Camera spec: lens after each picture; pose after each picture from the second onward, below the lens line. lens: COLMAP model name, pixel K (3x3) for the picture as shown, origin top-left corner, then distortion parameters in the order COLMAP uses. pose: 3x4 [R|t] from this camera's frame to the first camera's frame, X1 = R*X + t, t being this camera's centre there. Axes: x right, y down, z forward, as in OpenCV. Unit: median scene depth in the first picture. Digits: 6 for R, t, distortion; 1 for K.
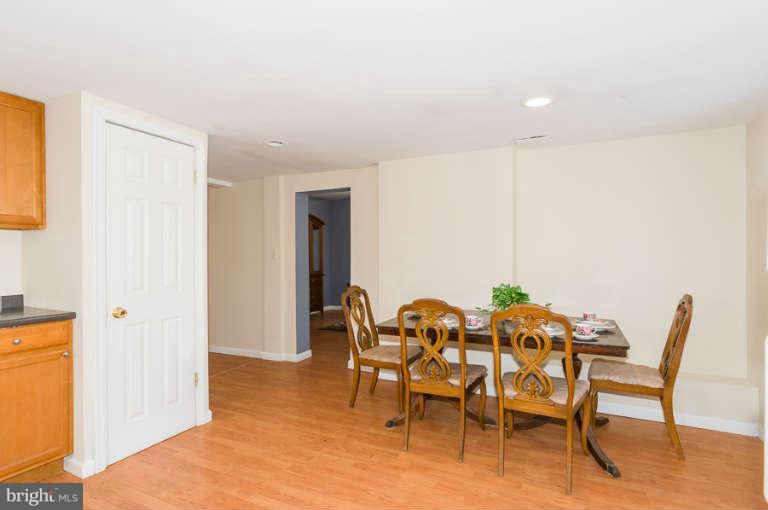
lens RADIAL K [[397.9, 0, 380.7], [0, 397.9, 254.4], [0, 0, 1]] dist [0.004063, 0.000899]
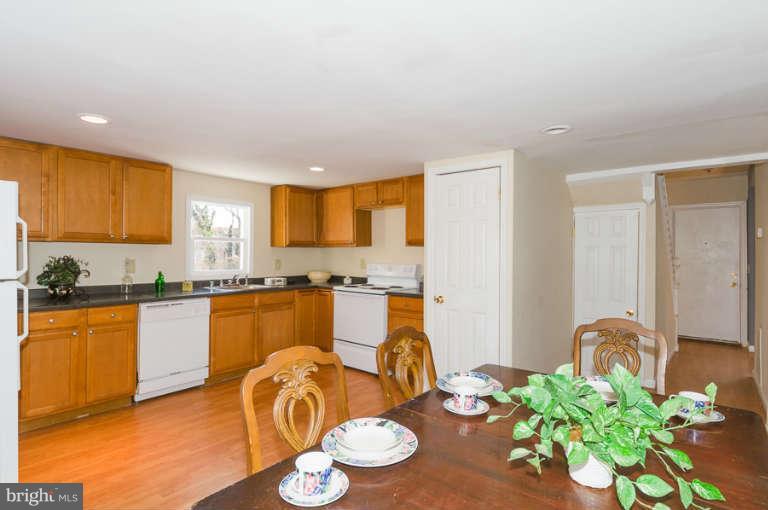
lens RADIAL K [[397.9, 0, 380.7], [0, 397.9, 254.4], [0, 0, 1]] dist [0.004063, 0.000899]
pose [[-0.237624, 0.000956, -0.971357, 0.876191], [-0.006590, 0.999975, 0.002596, -0.025516], [0.971335, 0.007018, -0.237612, 1.166515]]
